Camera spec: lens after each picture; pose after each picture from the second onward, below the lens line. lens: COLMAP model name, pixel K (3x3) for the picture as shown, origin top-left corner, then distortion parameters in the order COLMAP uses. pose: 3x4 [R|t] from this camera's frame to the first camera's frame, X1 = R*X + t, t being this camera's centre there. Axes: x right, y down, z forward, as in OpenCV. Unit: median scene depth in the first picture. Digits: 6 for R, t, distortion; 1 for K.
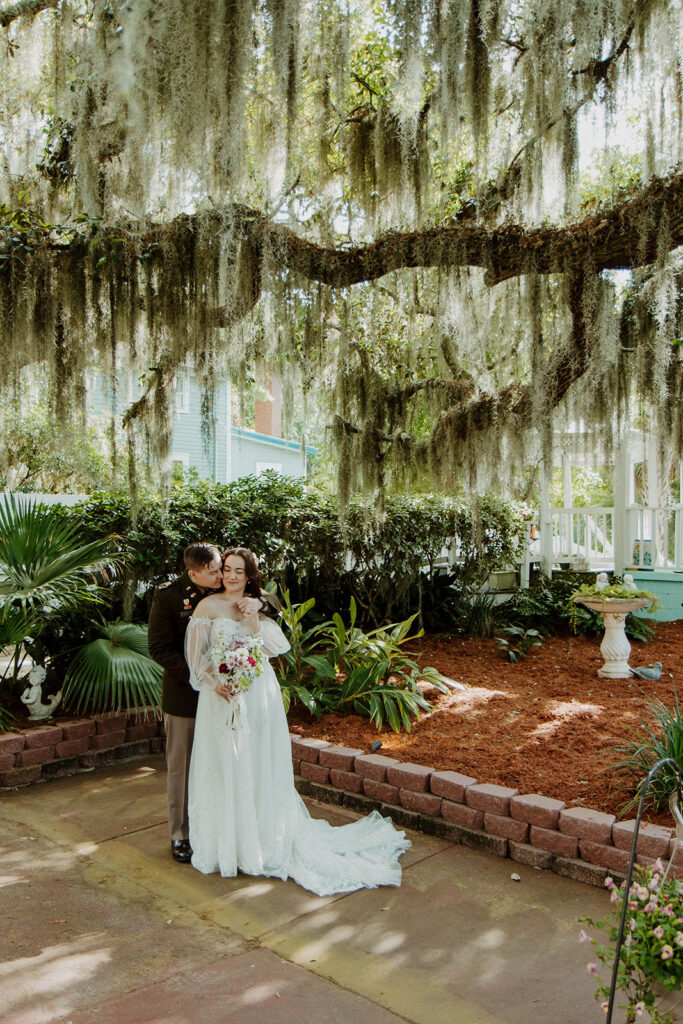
lens RADIAL K [[867.7, 0, 337.4], [0, 867.7, 511.2], [0, 0, 1]] dist [-0.004426, -0.001022]
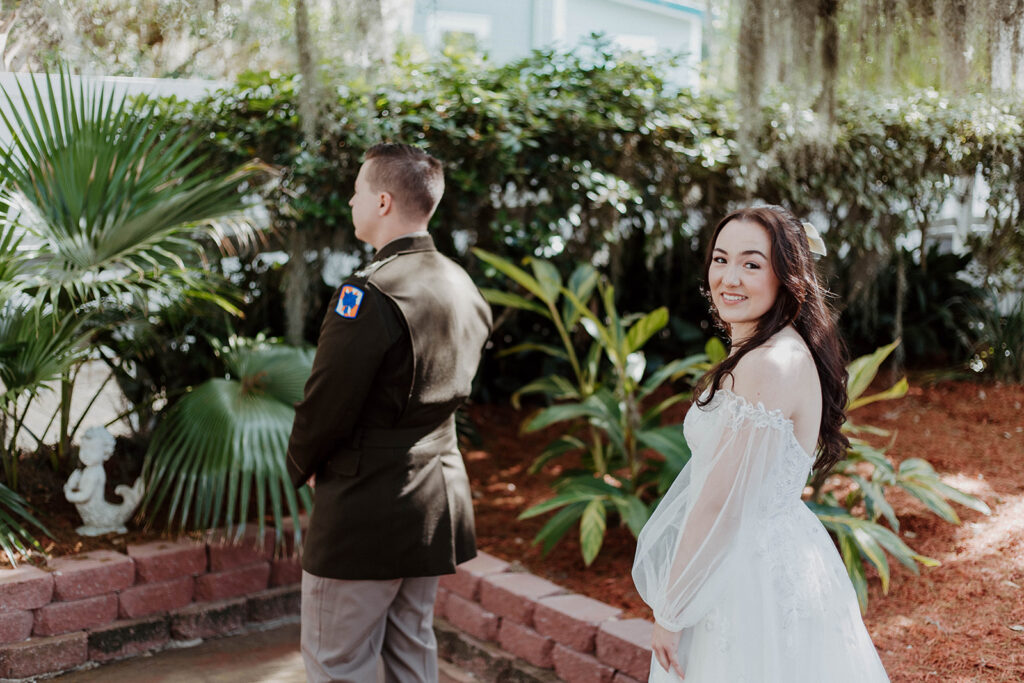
lens RADIAL K [[1478.2, 0, 515.8], [0, 1478.2, 347.3], [0, 0, 1]] dist [0.020221, 0.000000]
pose [[0.987620, 0.039162, -0.151897, 0.011345], [-0.015999, 0.988433, 0.150814, 0.002839], [0.156046, -0.146517, 0.976823, 0.171019]]
